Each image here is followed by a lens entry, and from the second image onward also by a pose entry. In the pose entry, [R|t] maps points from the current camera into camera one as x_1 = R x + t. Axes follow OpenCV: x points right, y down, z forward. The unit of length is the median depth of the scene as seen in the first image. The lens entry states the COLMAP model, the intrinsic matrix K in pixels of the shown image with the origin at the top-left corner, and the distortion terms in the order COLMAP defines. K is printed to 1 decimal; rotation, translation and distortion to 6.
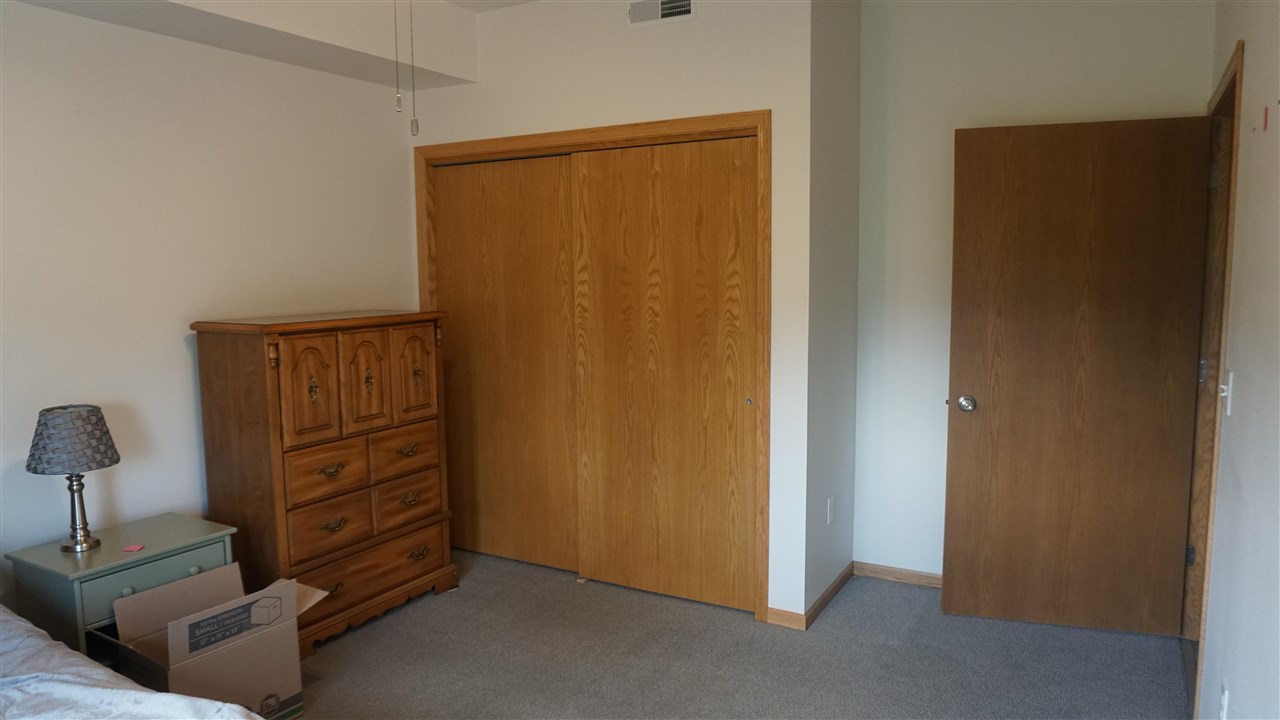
lens RADIAL K [[869.9, 0, 640.0], [0, 869.9, 360.0], [0, 0, 1]] dist [-0.006171, -0.000519]
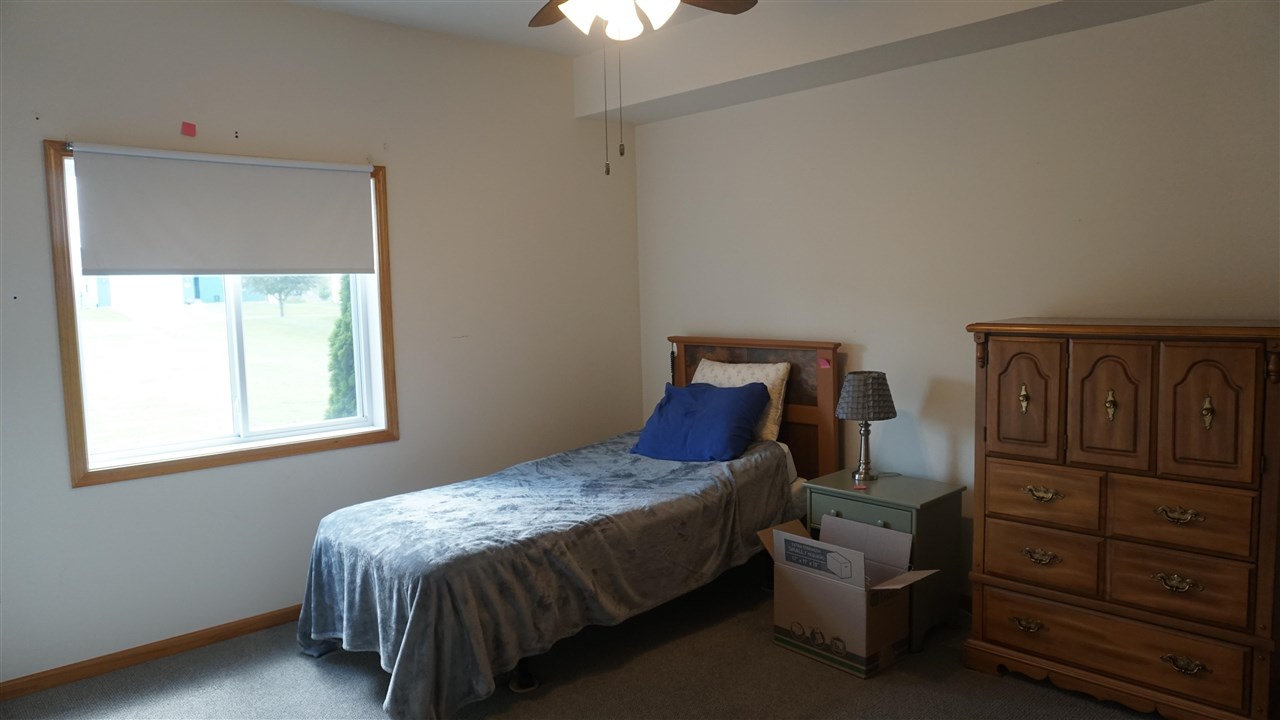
lens RADIAL K [[869.9, 0, 640.0], [0, 869.9, 360.0], [0, 0, 1]] dist [-0.006171, -0.000519]
pose [[-0.279440, 0.105162, -0.954387, 0.549906], [-0.077903, 0.988224, 0.131700, -0.086285], [0.956998, 0.111152, -0.267957, 0.784632]]
